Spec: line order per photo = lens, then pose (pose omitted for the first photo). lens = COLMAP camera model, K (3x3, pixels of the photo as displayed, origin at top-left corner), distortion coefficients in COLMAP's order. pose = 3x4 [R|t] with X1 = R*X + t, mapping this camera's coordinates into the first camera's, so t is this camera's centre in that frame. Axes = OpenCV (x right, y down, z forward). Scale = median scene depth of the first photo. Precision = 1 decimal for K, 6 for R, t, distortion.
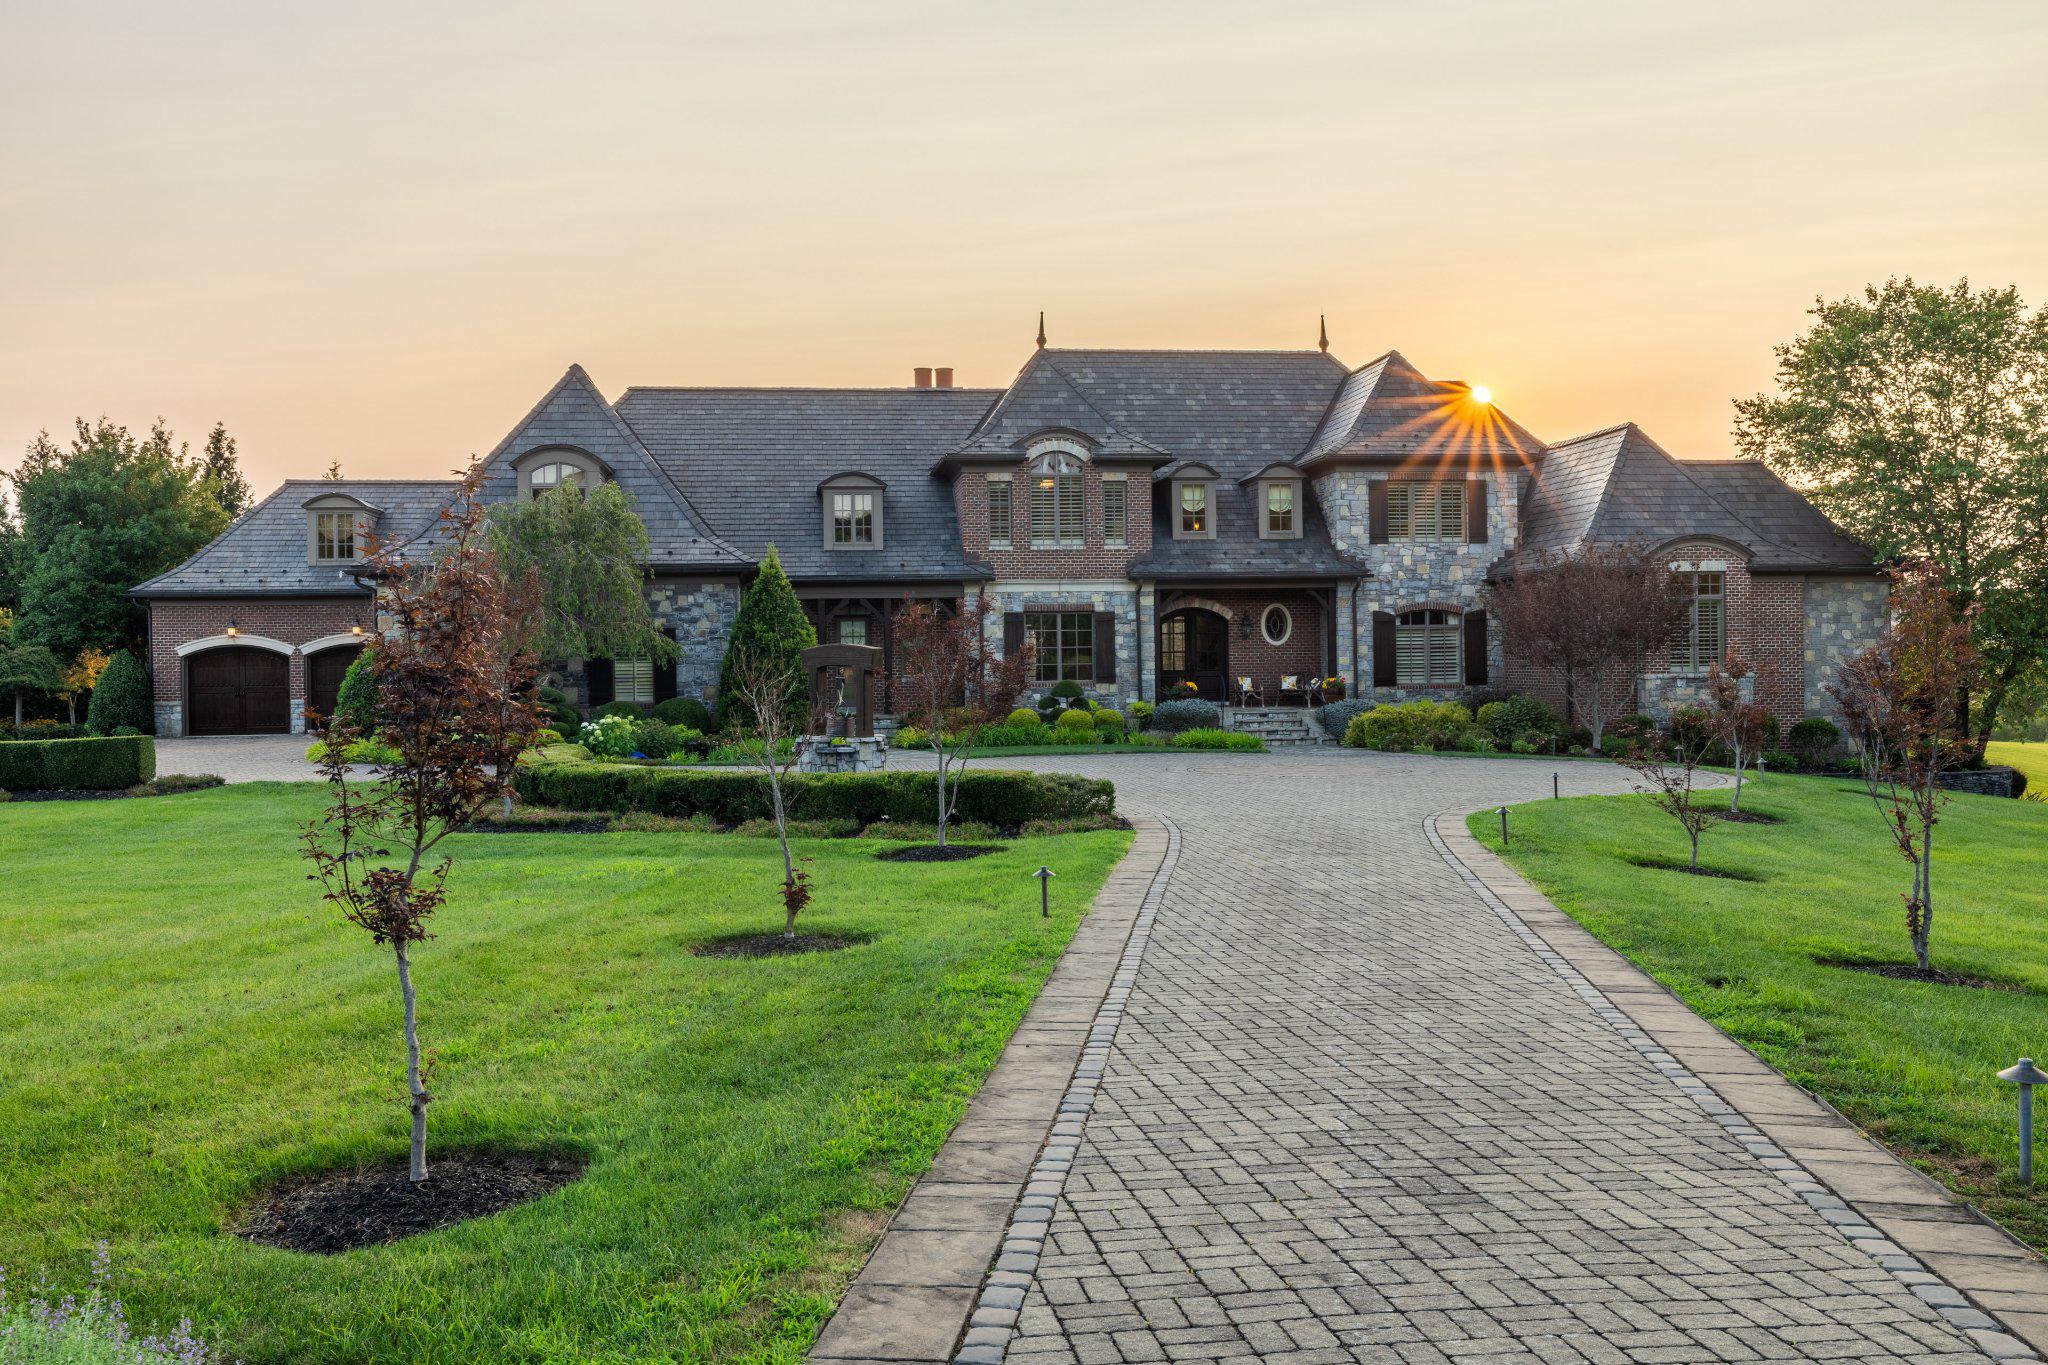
lens RADIAL K [[1826.9, 0, 1023.8], [0, 1826.9, 683.4], [0, 0, 1]] dist [0.002517, 0.002487]
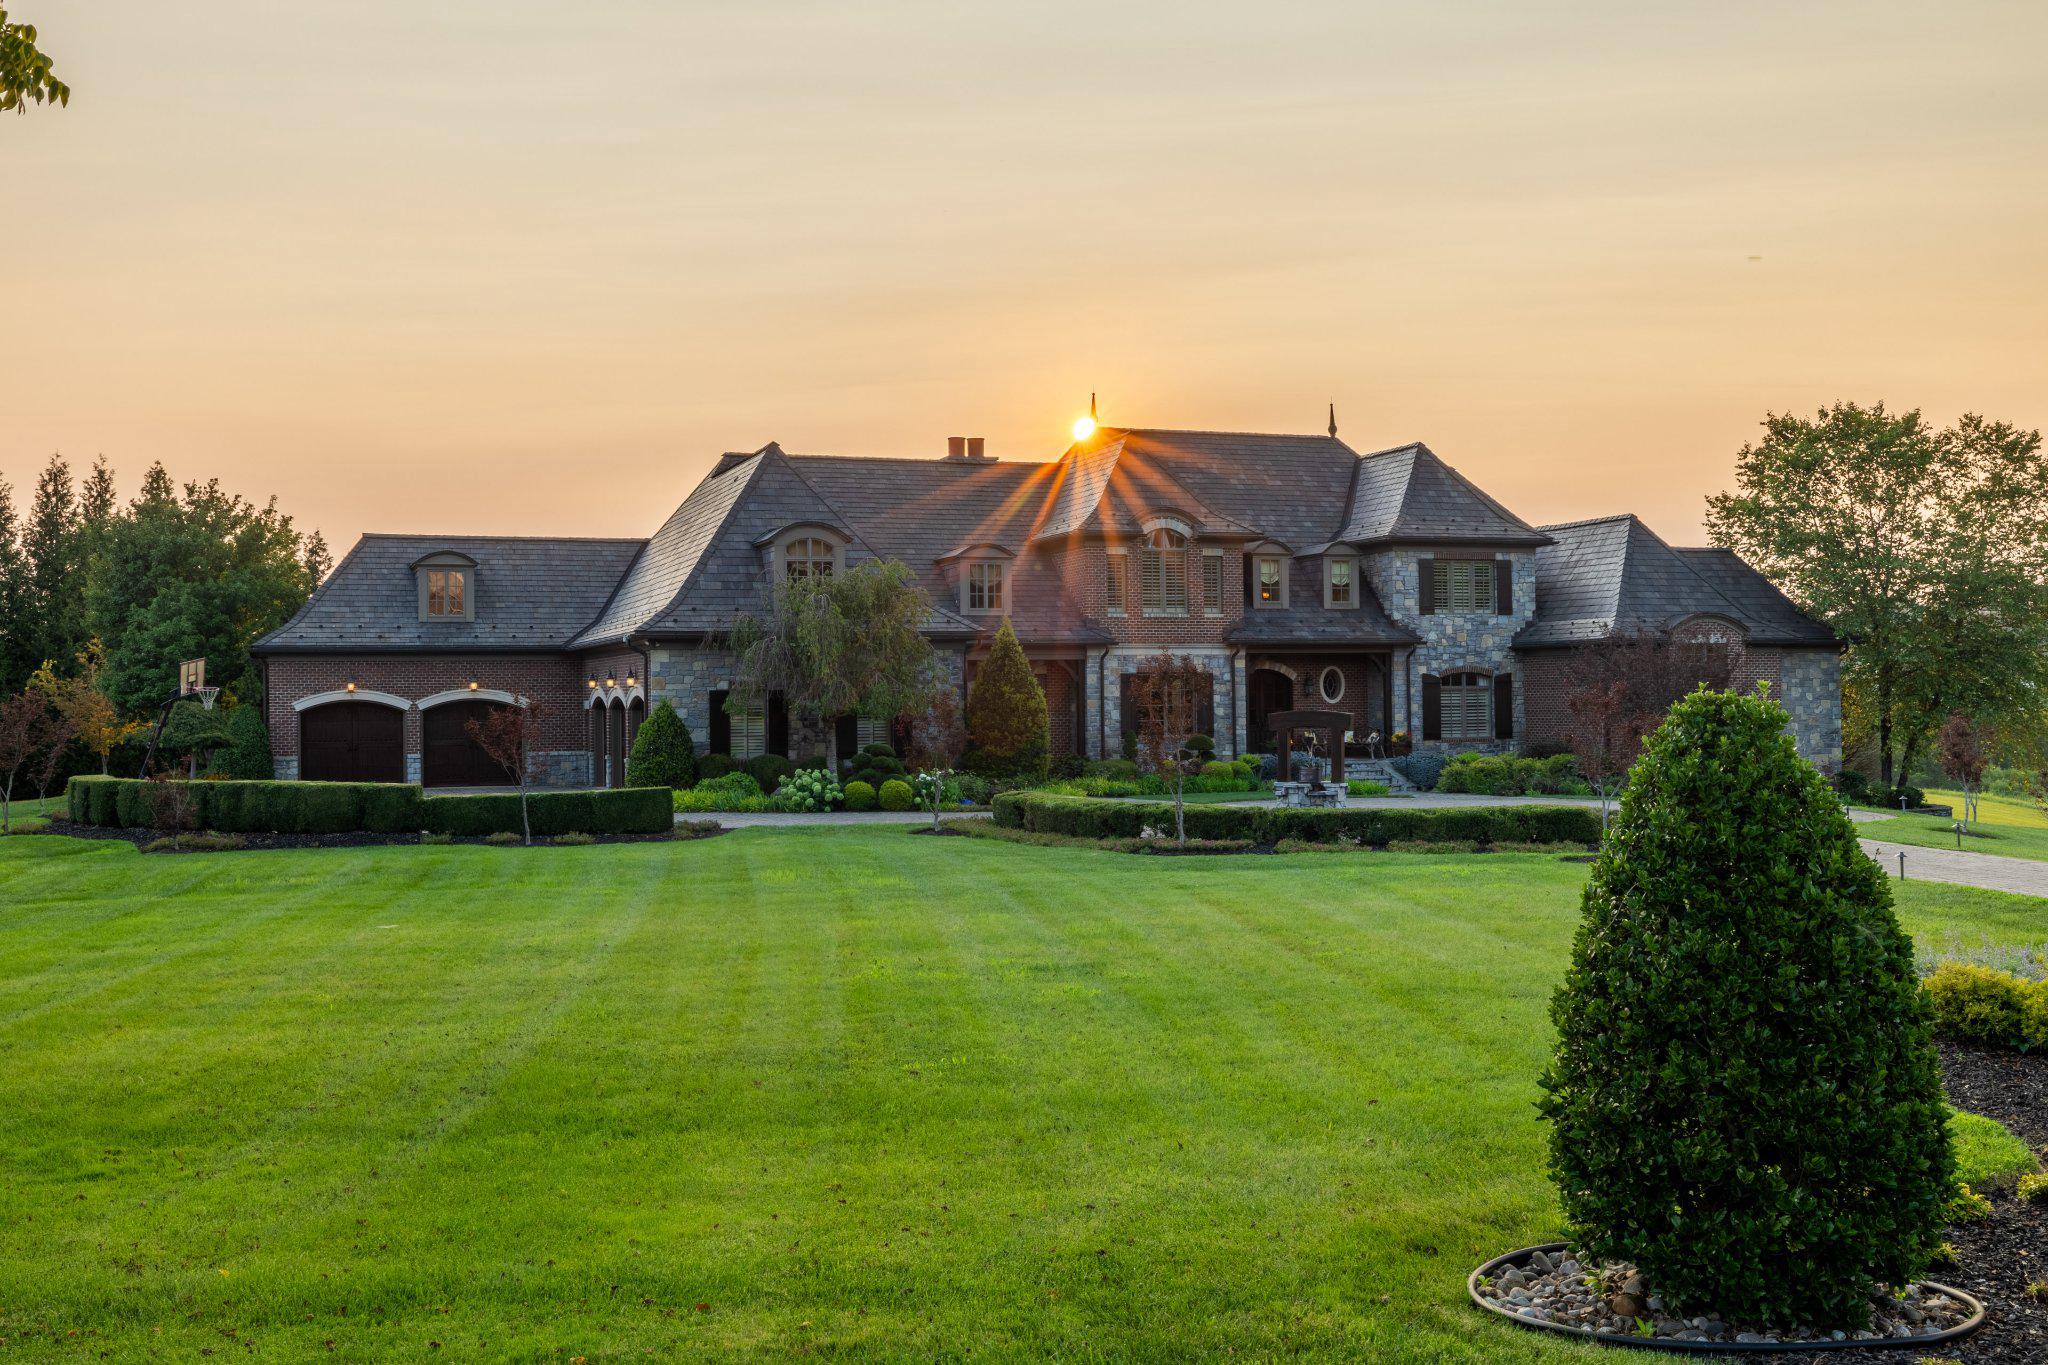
lens RADIAL K [[2065.3, 0, 1023.9], [0, 2065.3, 683.1], [0, 0, 1]] dist [0.003859, 0.000000]
pose [[0.975183, 0.004896, 0.221346, -0.335250], [0.000377, 0.999717, -0.023776, -0.003288], [-0.221400, 0.023269, 0.974905, -0.198068]]
